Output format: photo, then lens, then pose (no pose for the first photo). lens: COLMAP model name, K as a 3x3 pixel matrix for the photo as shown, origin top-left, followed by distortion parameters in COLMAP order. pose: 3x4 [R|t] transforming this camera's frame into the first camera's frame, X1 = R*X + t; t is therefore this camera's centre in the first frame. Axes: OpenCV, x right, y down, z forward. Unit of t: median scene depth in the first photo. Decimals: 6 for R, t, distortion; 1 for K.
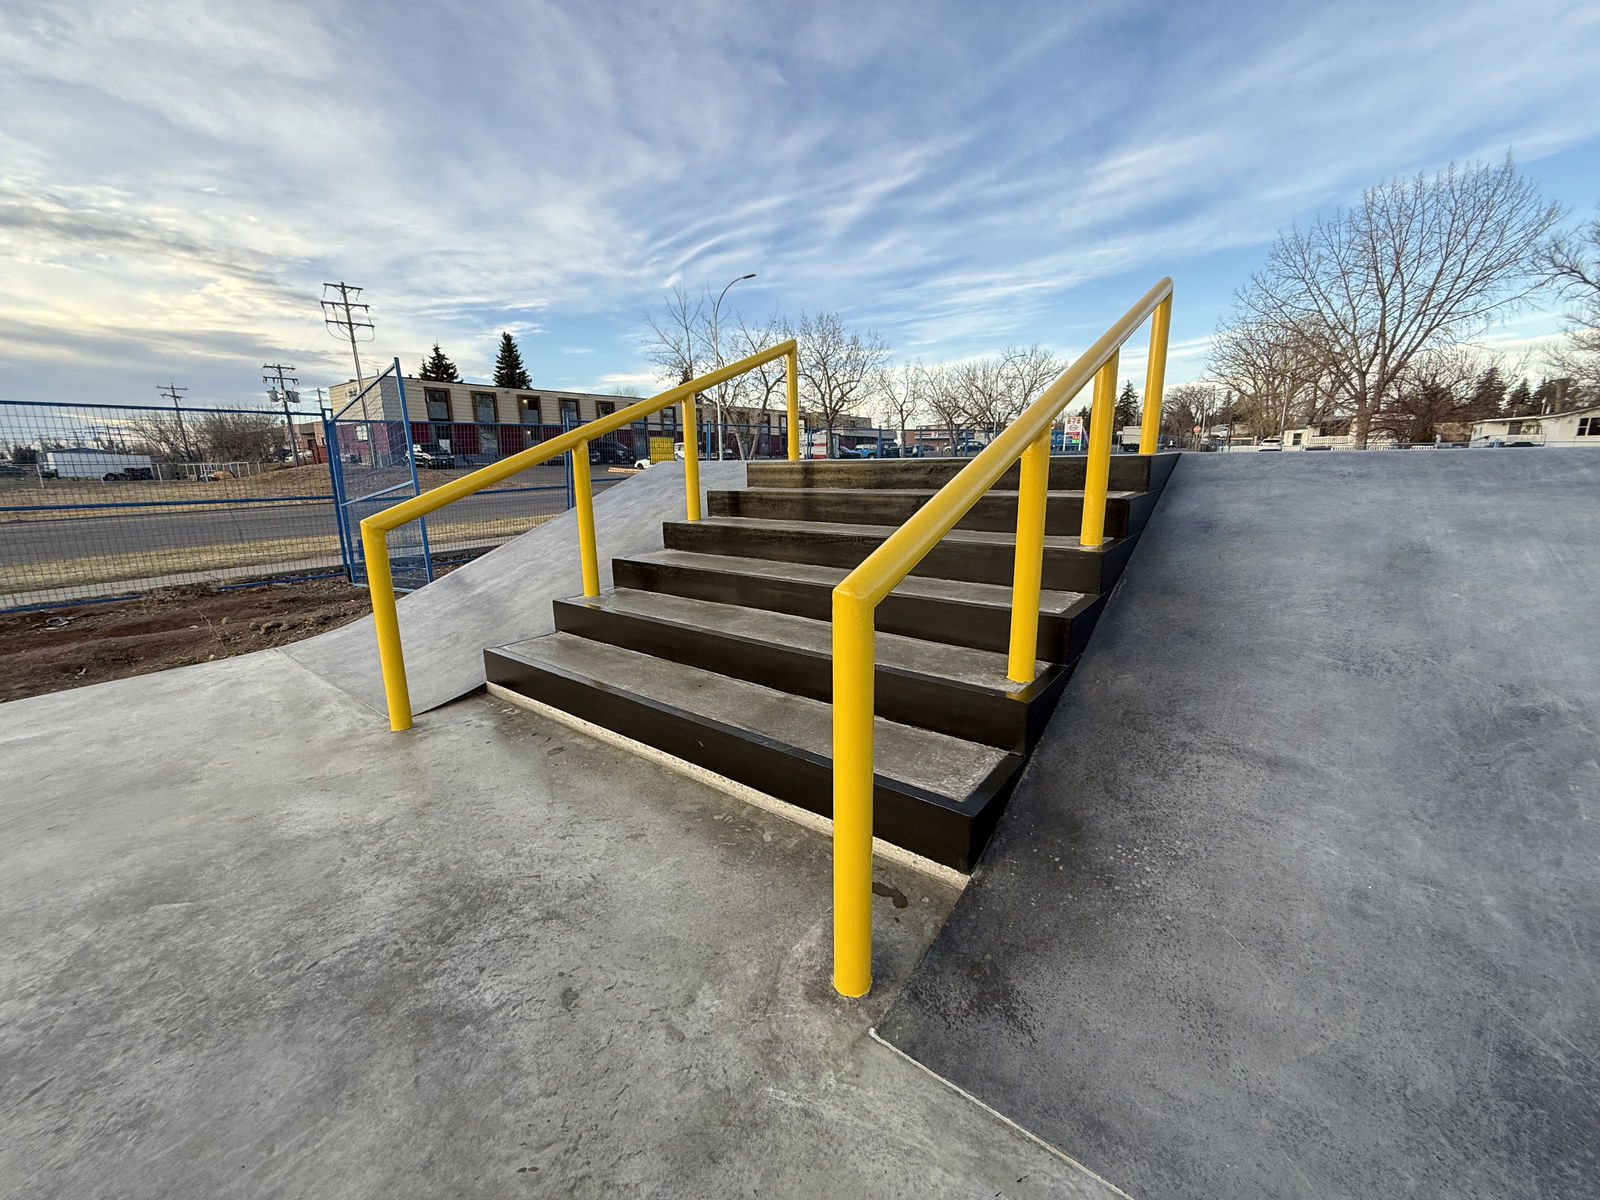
lens RADIAL K [[644.3, 0, 802.8], [0, 644.3, 597.6], [0, 0, 1]] dist [-0.002054, 0.001266]
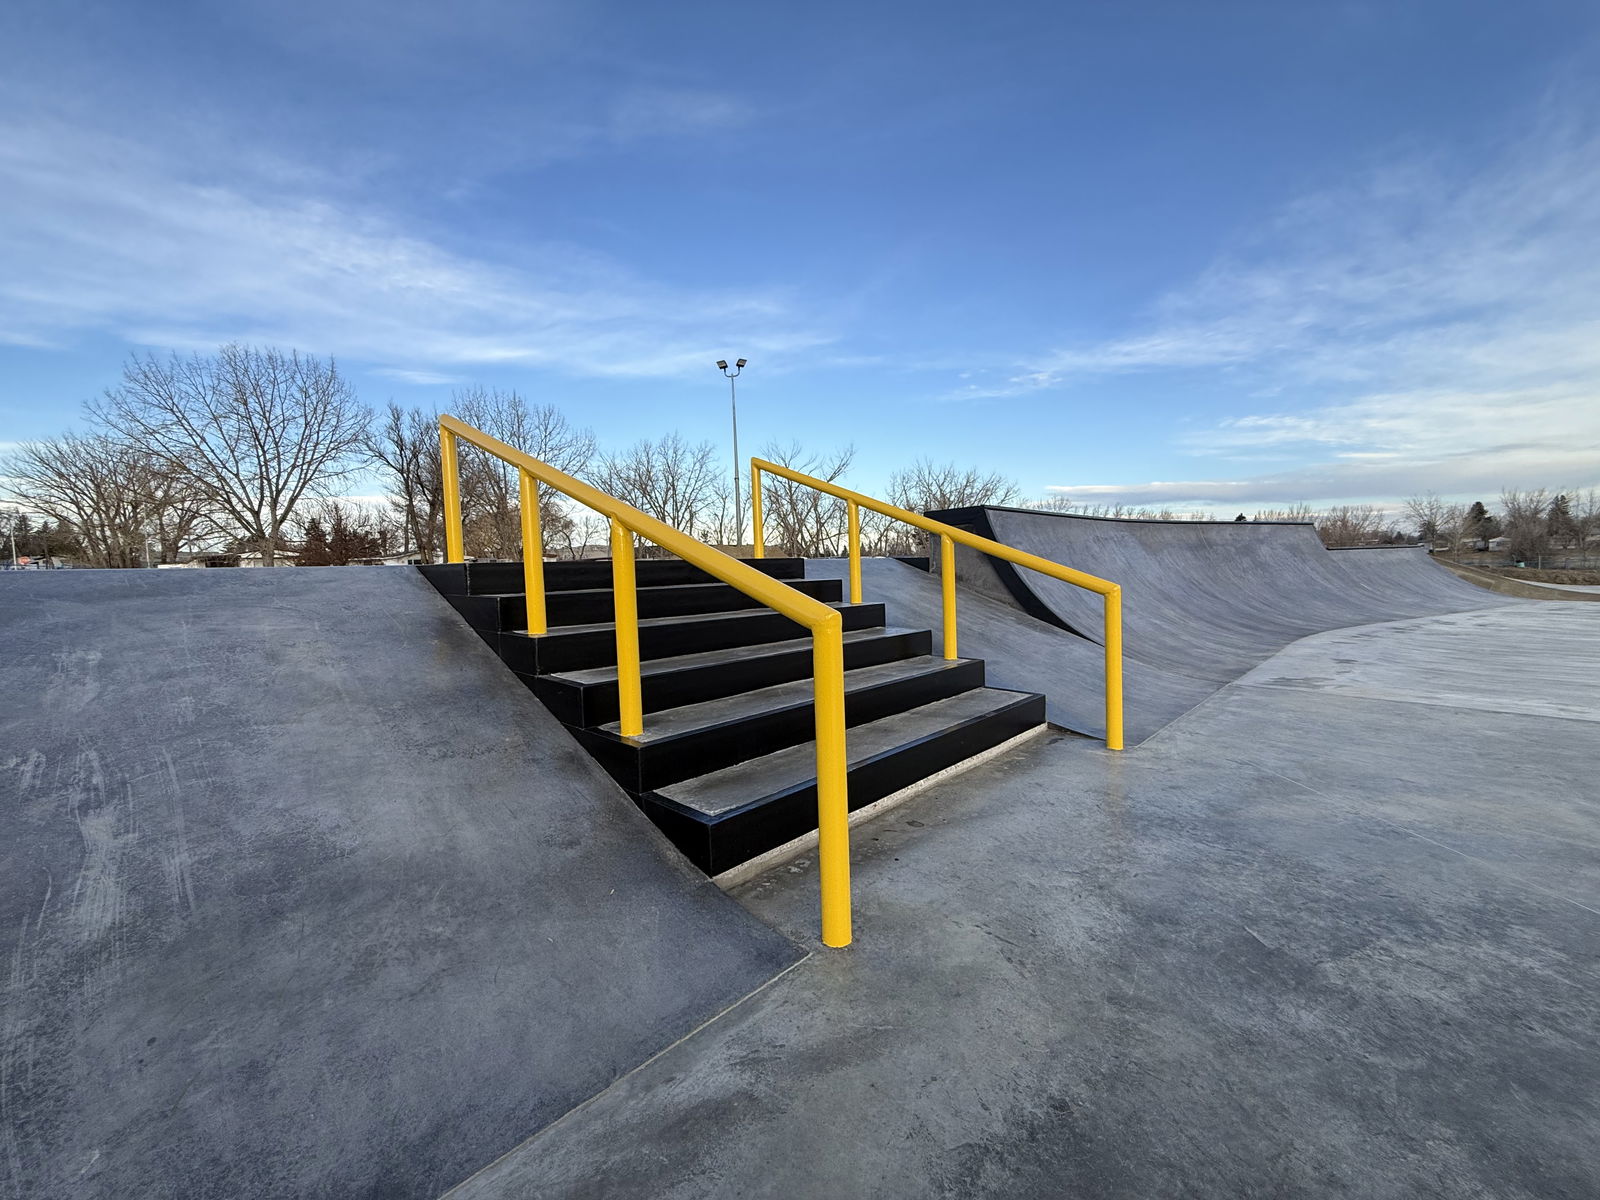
lens RADIAL K [[644.3, 0, 808.1], [0, 644.3, 604.3], [0, 0, 1]] dist [-0.002054, 0.001266]
pose [[0.084658, -0.040846, 0.995573, -1.629757], [0.238097, 0.971044, 0.019593, -0.175446], [-0.967545, 0.235385, 0.091932, 1.180944]]
